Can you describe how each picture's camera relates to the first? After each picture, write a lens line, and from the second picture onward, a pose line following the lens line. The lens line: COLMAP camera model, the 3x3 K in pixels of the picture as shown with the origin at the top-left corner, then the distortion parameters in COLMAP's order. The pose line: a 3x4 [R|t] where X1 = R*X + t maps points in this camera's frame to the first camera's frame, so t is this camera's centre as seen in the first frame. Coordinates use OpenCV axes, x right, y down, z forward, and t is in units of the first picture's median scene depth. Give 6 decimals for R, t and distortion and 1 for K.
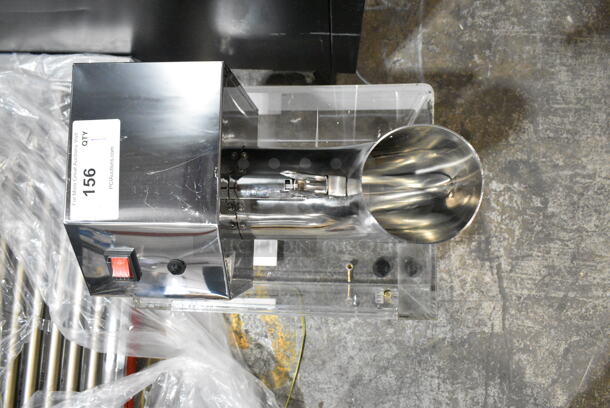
lens RADIAL K [[466.8, 0, 305.3], [0, 466.8, 194.7], [0, 0, 1]] dist [-0.004367, 0.009493]
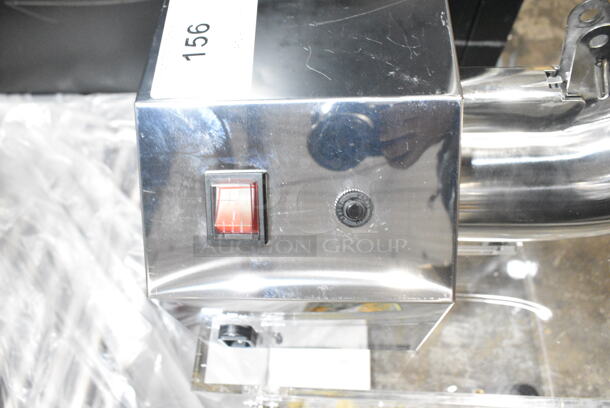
lens RADIAL K [[466.8, 0, 305.3], [0, 466.8, 194.7], [0, 0, 1]] dist [-0.004367, 0.009493]
pose [[0.999681, 0.023108, -0.010200, -0.178076], [-0.025254, 0.922596, -0.384939, 0.180182], [0.000515, 0.385074, 0.922886, 0.312069]]
